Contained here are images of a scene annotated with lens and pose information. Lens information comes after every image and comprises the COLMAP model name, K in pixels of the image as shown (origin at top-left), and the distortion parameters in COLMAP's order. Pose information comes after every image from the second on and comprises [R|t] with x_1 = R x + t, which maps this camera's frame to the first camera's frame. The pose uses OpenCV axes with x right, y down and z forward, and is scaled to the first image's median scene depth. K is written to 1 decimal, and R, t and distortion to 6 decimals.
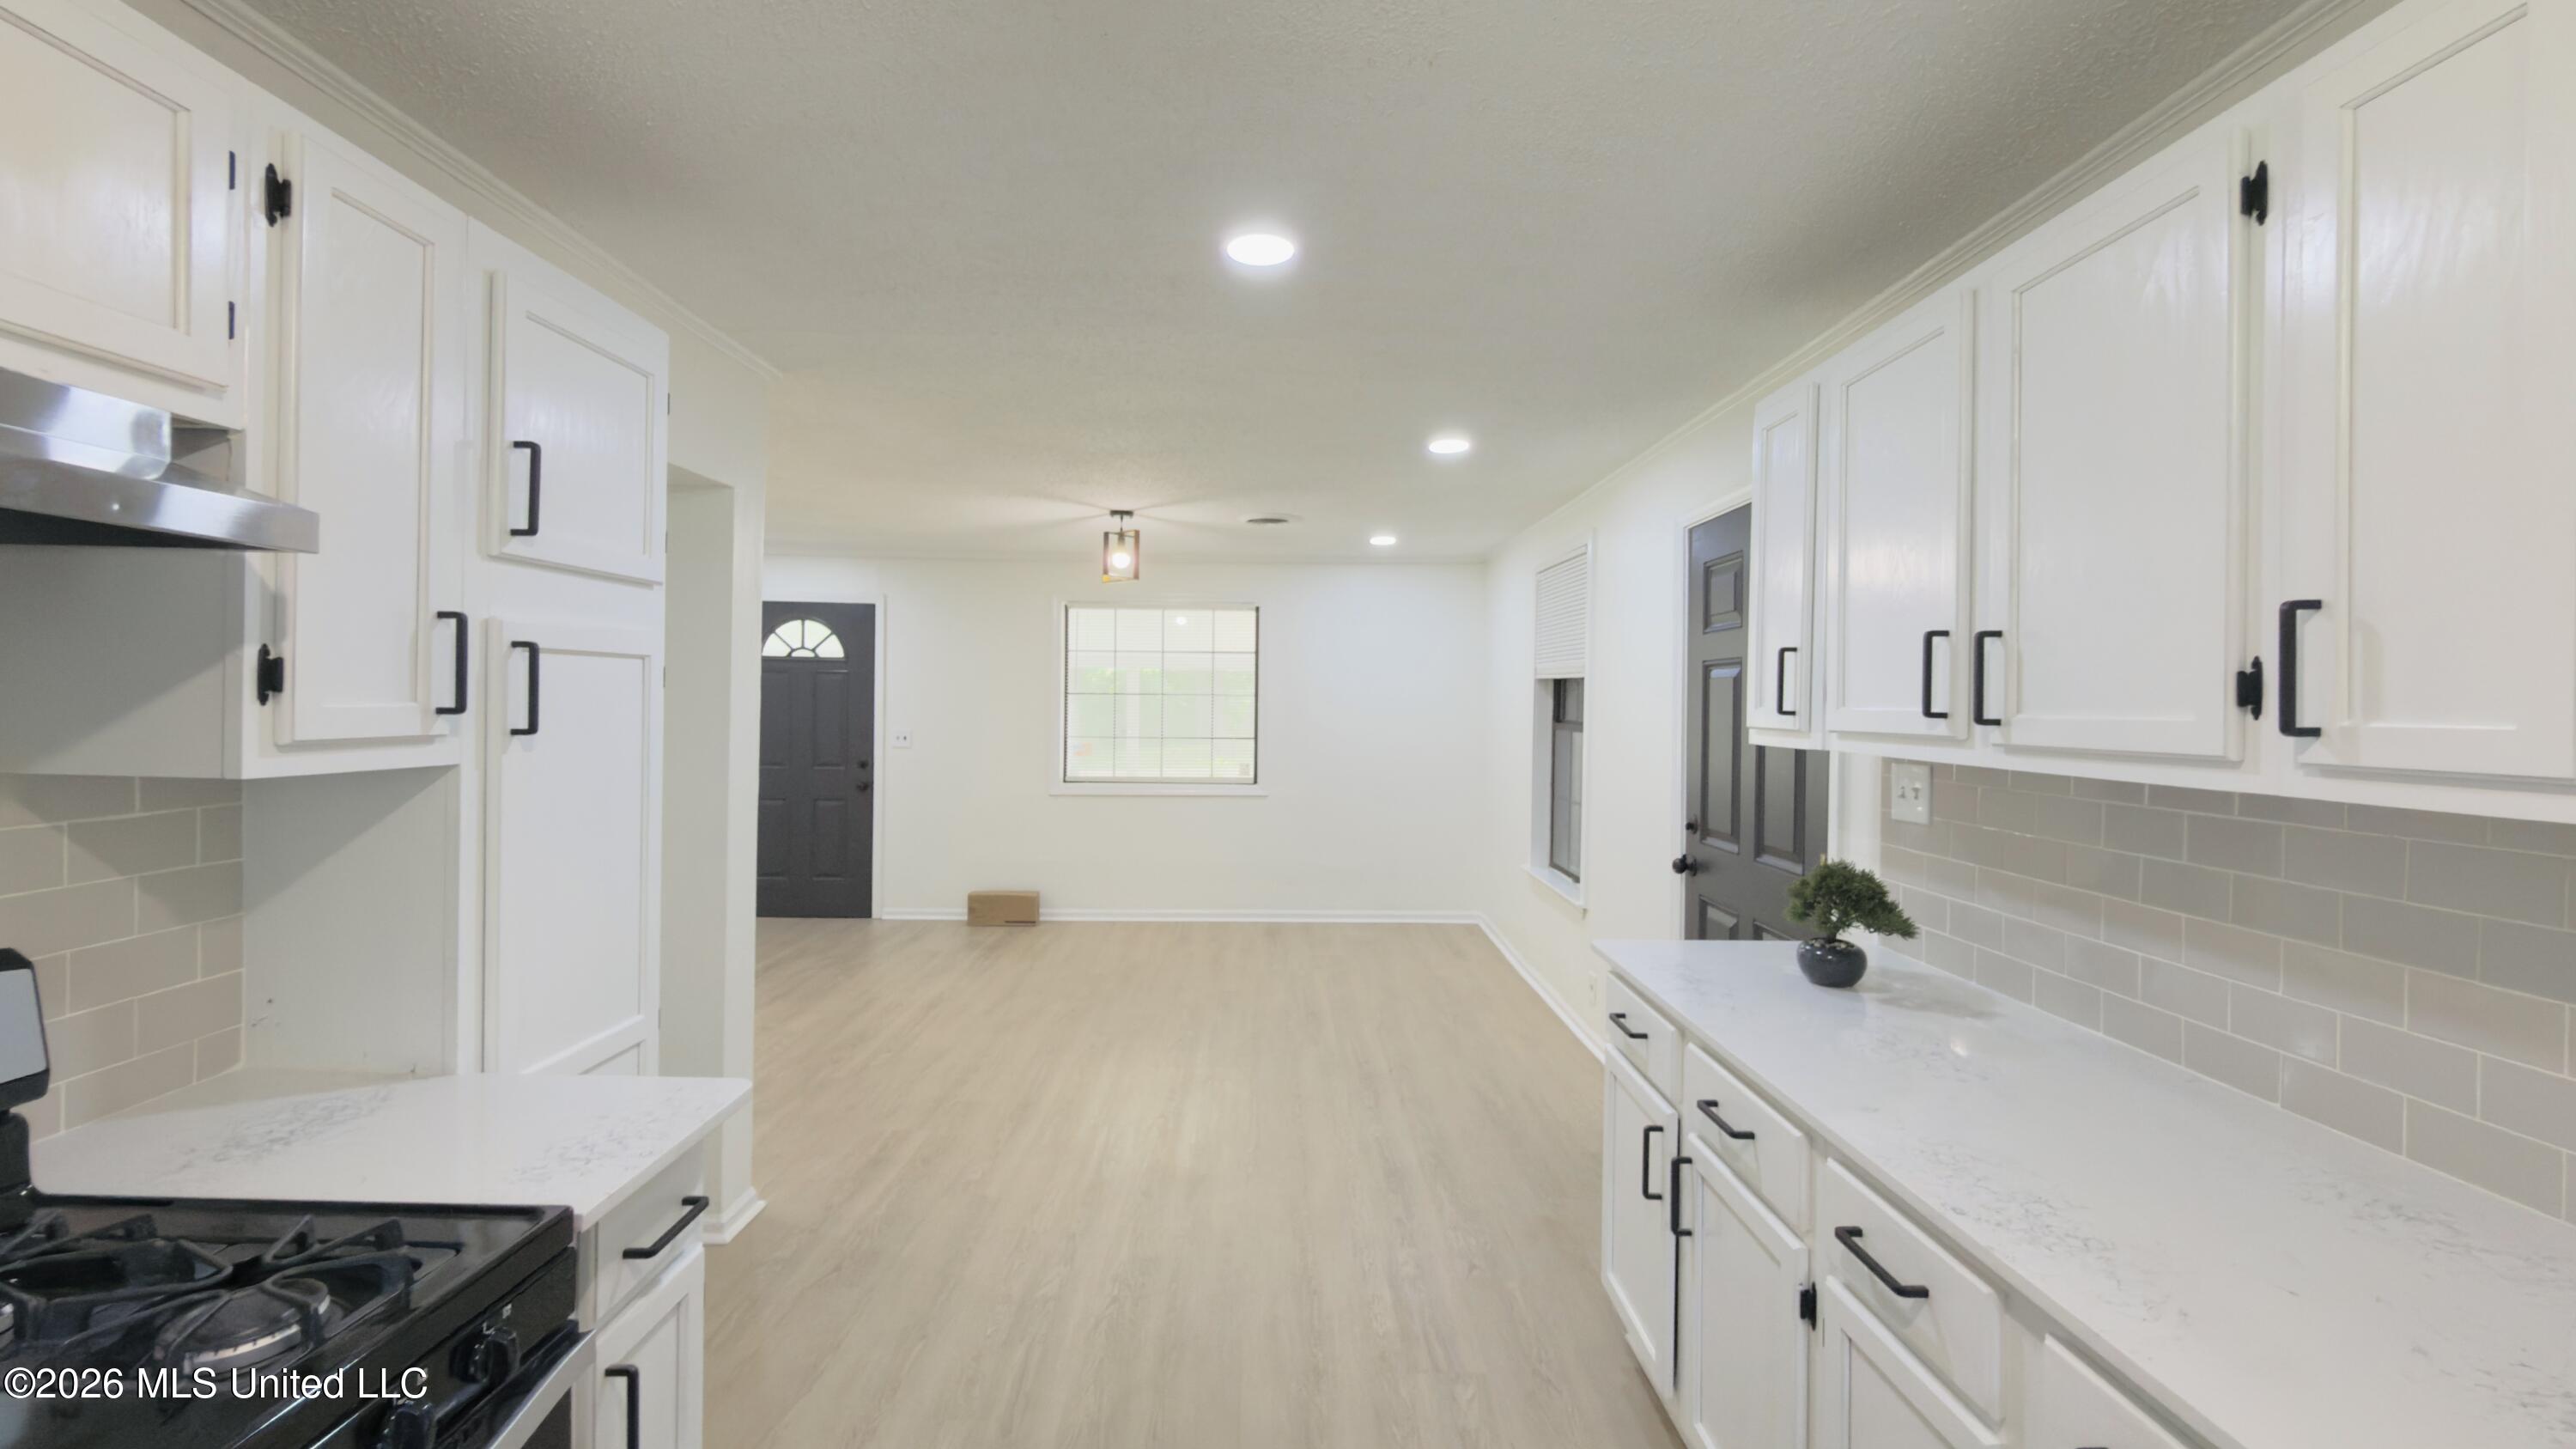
lens RADIAL K [[1043.1, 0, 1288.5], [0, 1043.1, 706.3], [0, 0, 1]] dist [-0.001229, -0.000067]
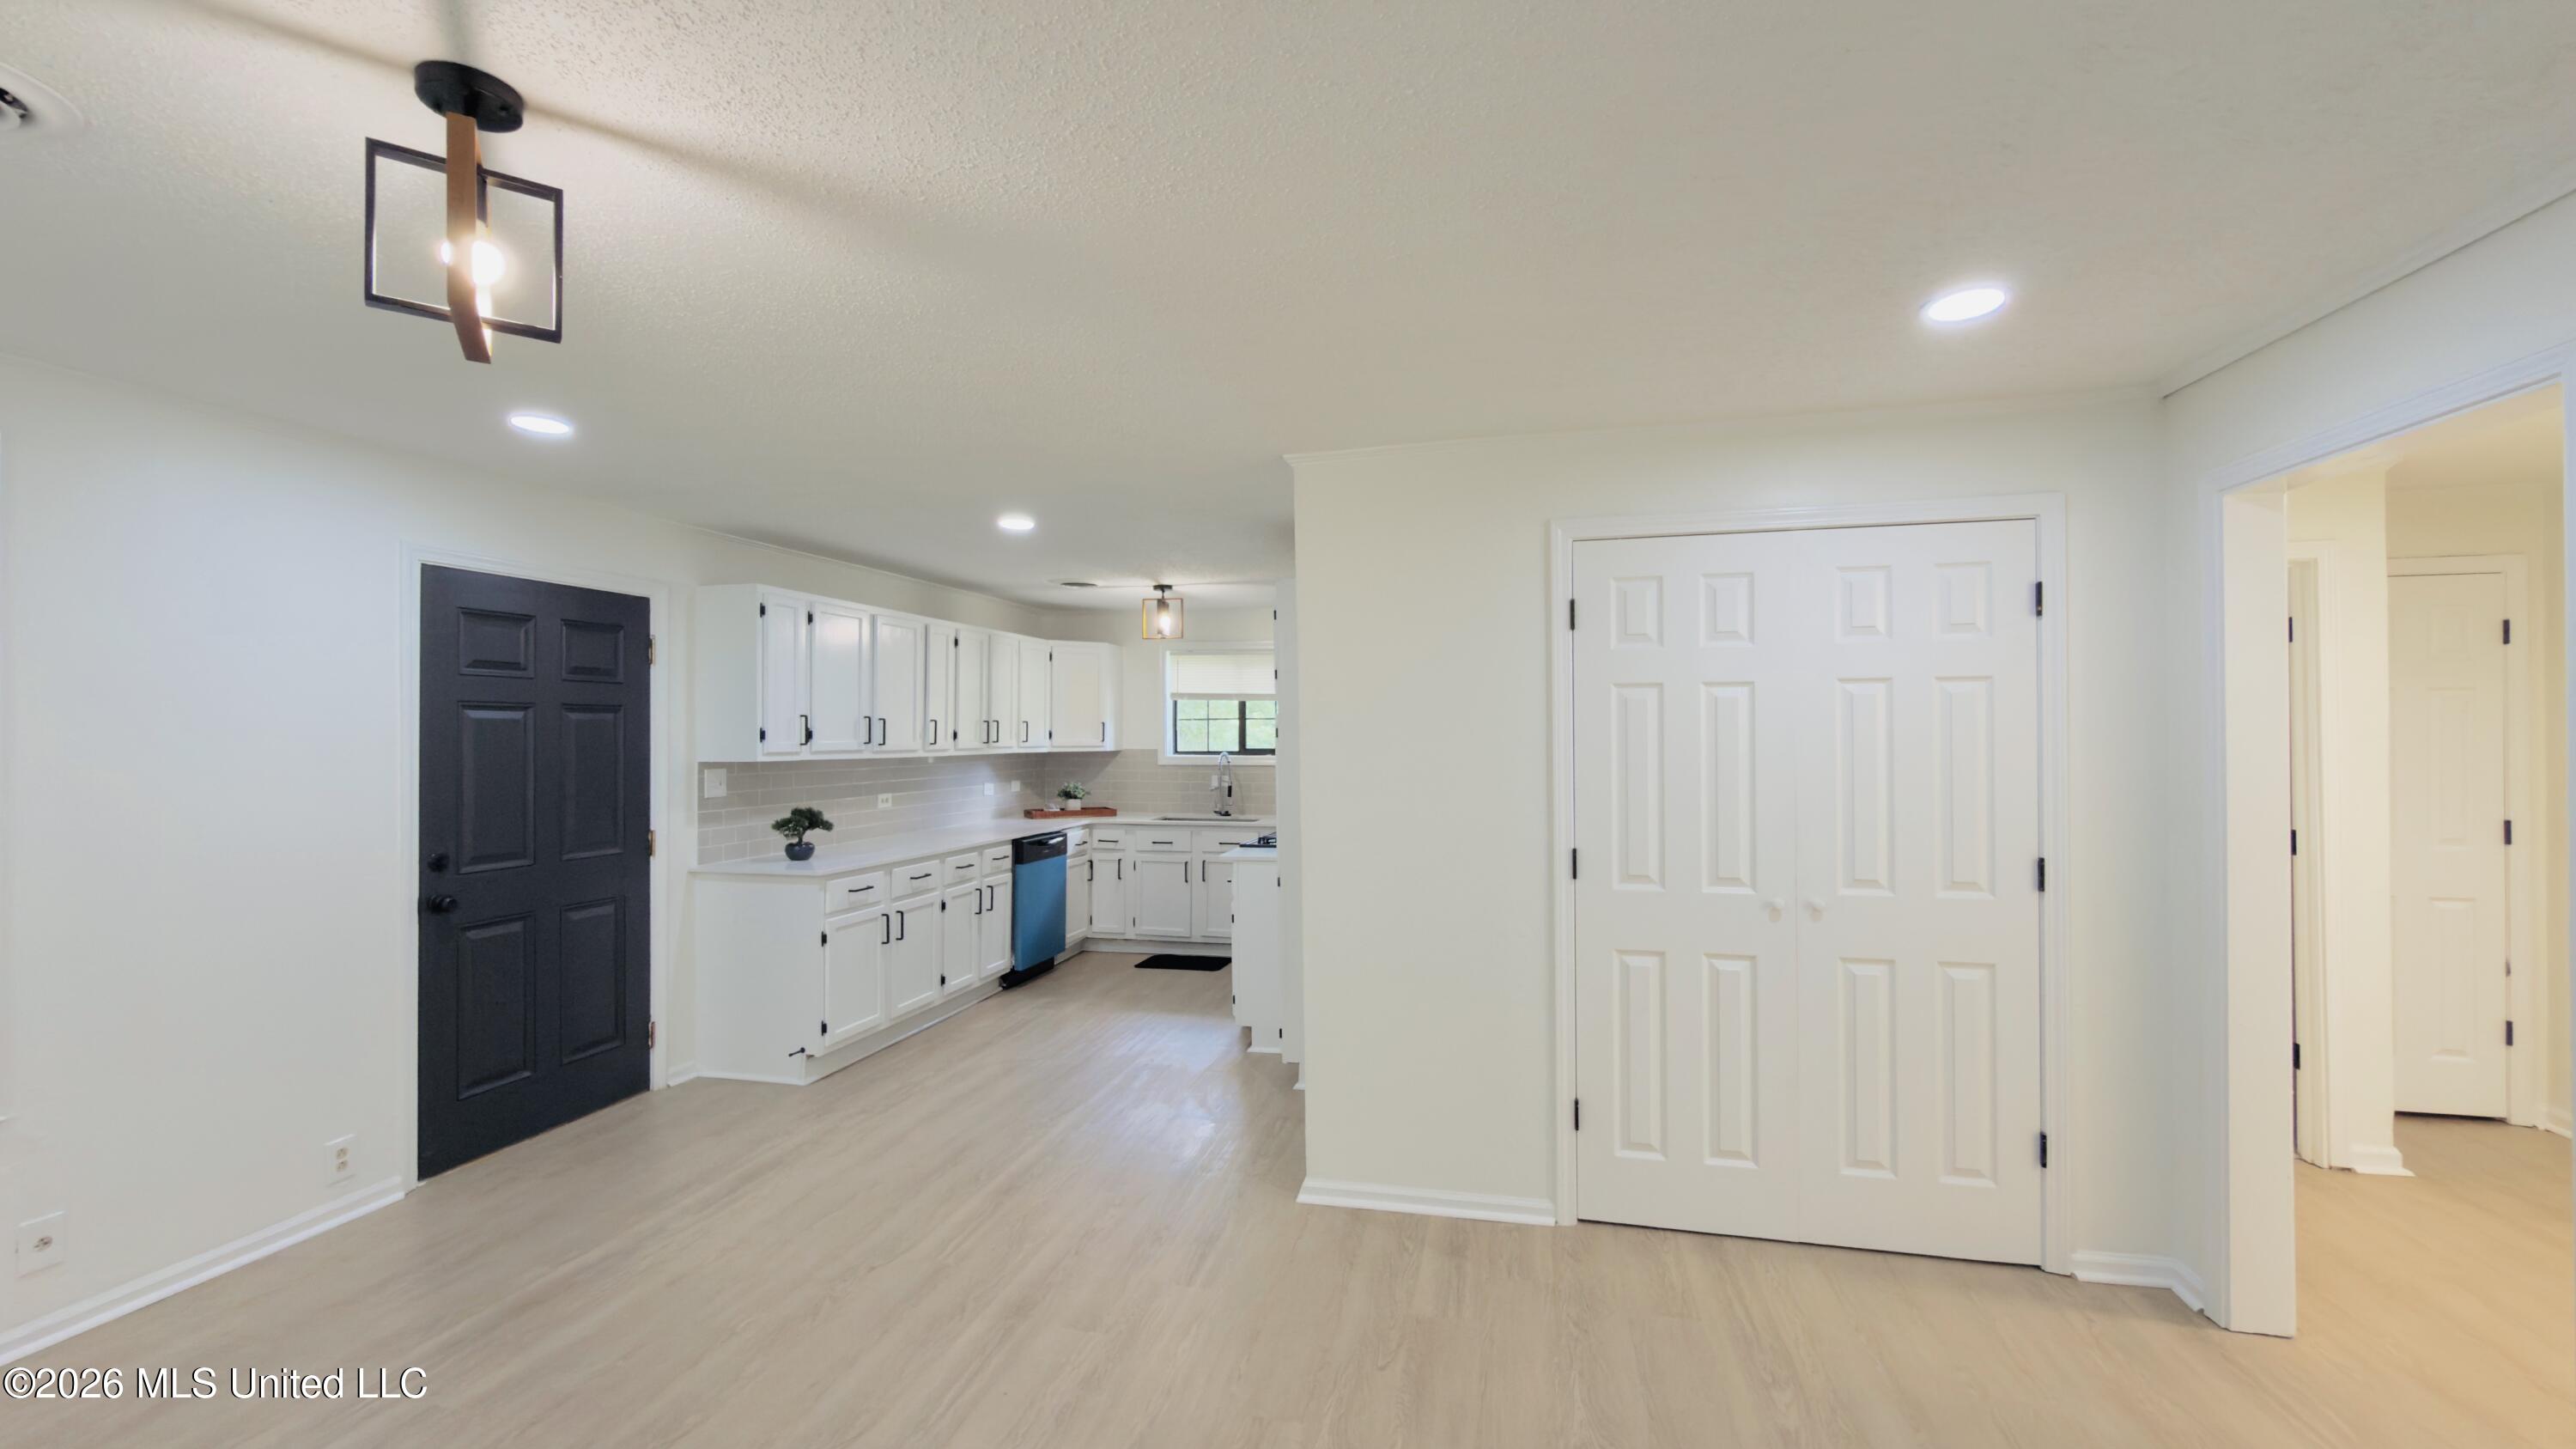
lens RADIAL K [[1043.6, 0, 1288.0], [0, 1043.6, 724.5], [0, 0, 1]] dist [-0.001901, 0.000370]
pose [[-0.970905, -0.004500, 0.239422, -0.345666], [-0.004873, 0.999988, -0.000969, -0.013225], [-0.239414, -0.002107, -0.970915, 0.950491]]
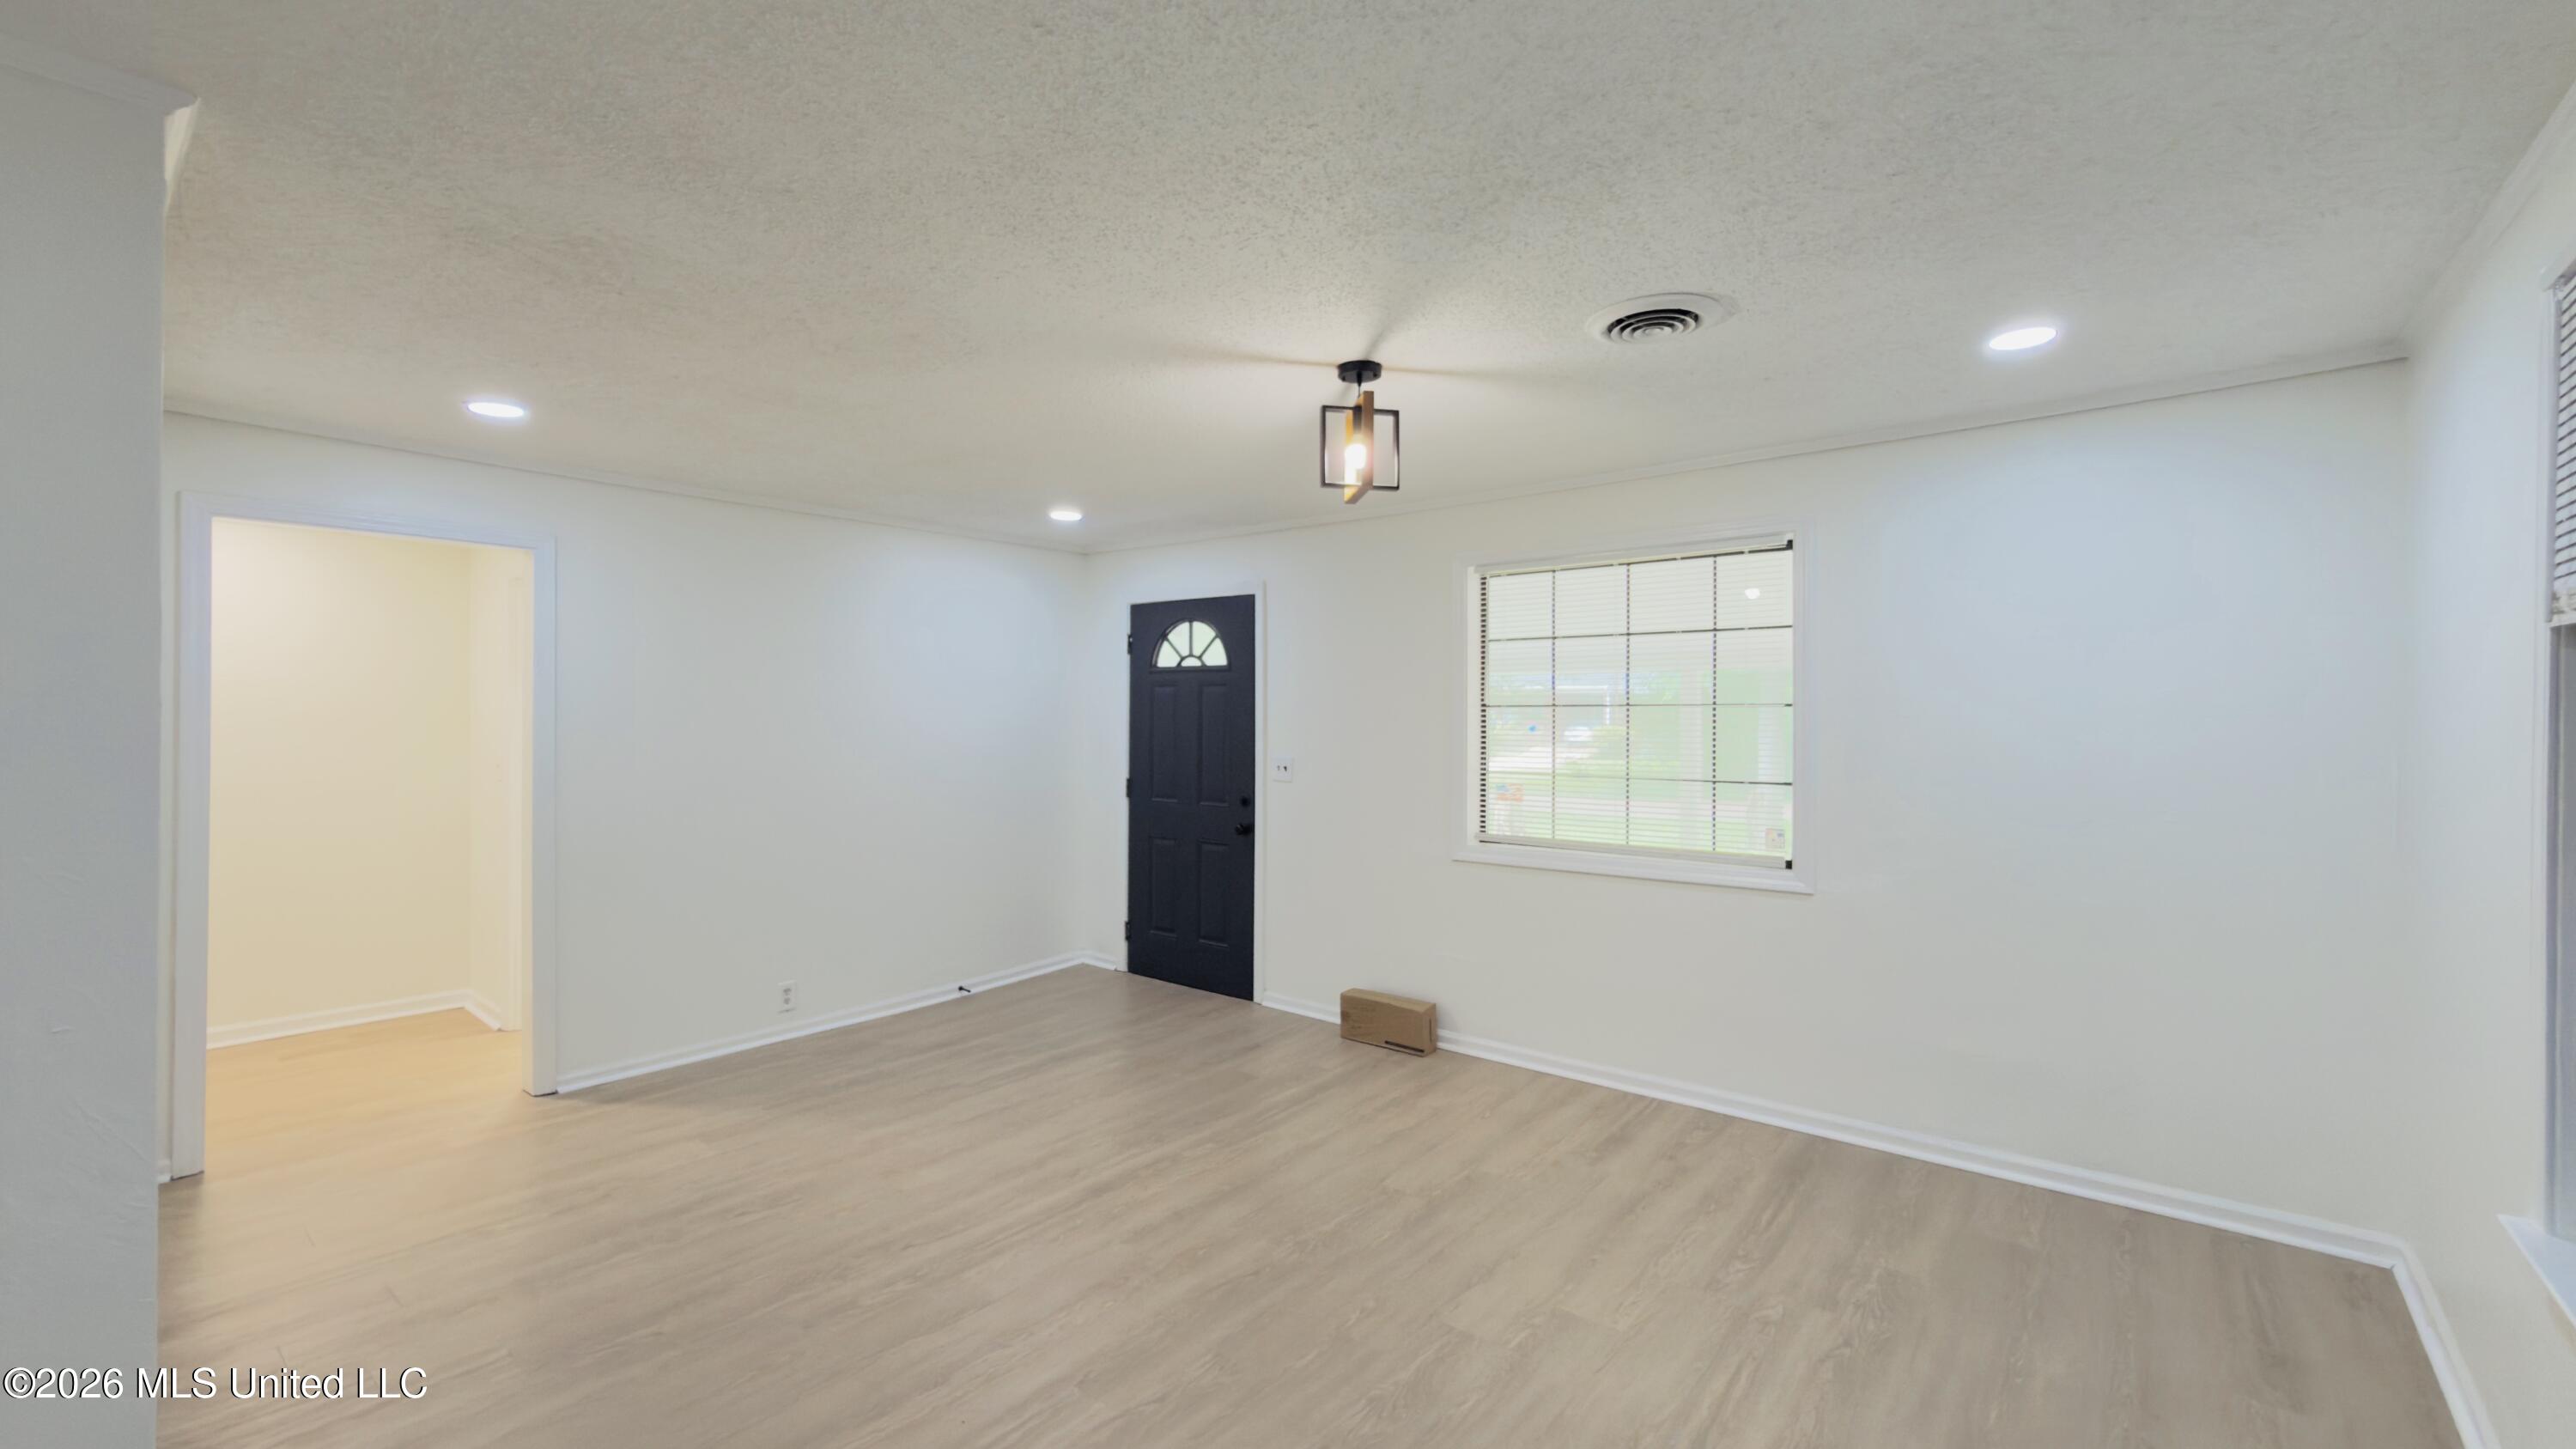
lens RADIAL K [[1043.1, 0, 1288.5], [0, 1043.1, 706.3], [0, 0, 1]] dist [-0.001229, -0.000067]
pose [[0.759322, -0.016110, -0.650515, 0.128405], [0.002337, 0.999755, -0.022031, 0.002221], [0.650710, 0.015209, 0.759174, 0.438018]]
